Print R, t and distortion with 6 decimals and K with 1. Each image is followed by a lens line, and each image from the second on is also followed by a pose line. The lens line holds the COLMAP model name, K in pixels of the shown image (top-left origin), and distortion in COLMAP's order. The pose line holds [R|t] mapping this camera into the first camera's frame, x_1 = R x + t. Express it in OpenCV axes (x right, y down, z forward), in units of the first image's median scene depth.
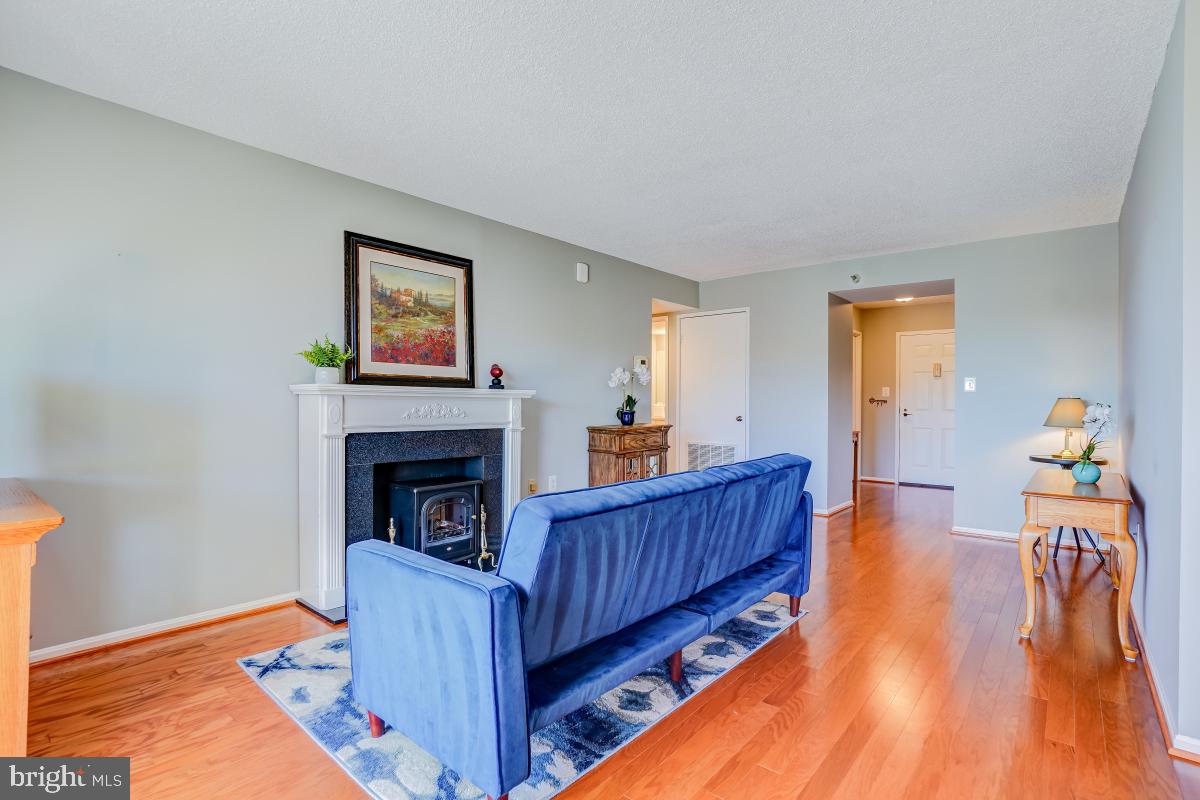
lens RADIAL K [[569.7, 0, 600.0], [0, 569.7, 400.0], [0, 0, 1]] dist [-0.003423, 0.000912]
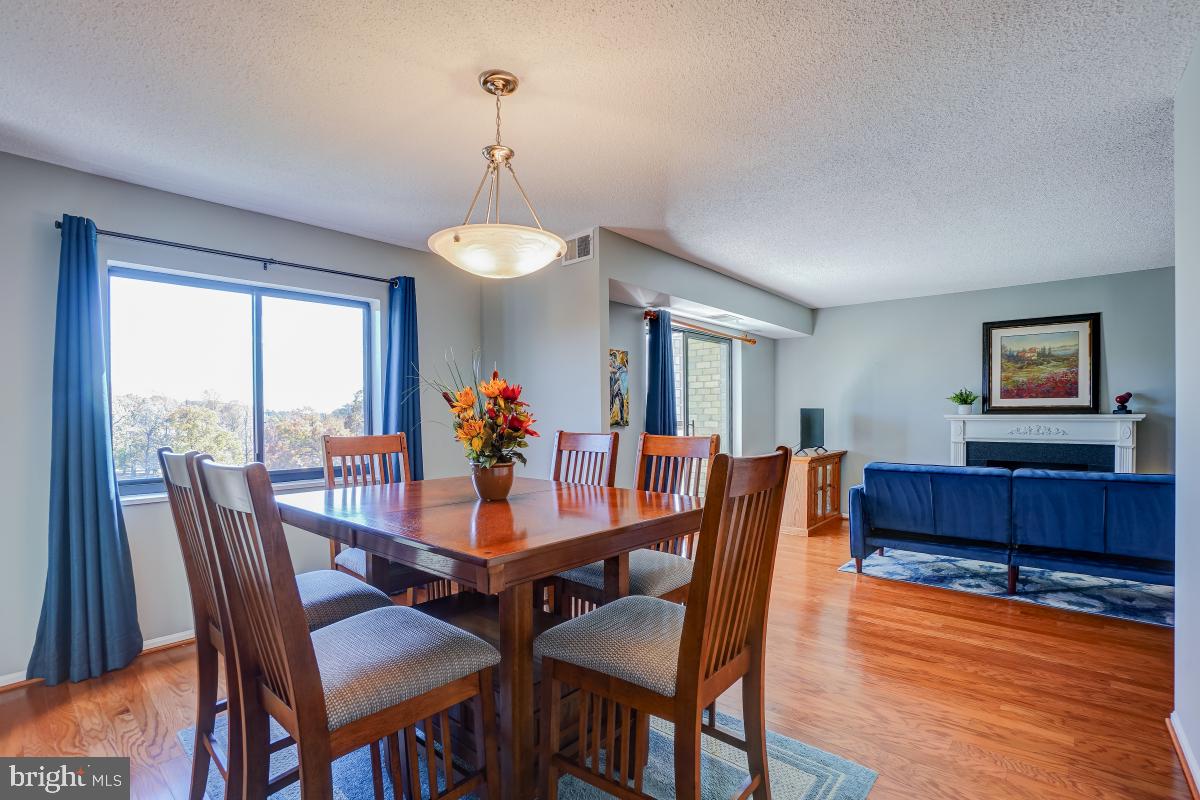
lens RADIAL K [[569.7, 0, 600.0], [0, 569.7, 400.0], [0, 0, 1]] dist [-0.003423, 0.000912]
pose [[-0.025083, -0.034682, -0.999084, 1.153844], [0.002207, 0.999394, -0.034748, -0.009097], [0.999683, -0.003076, -0.024992, -0.093372]]
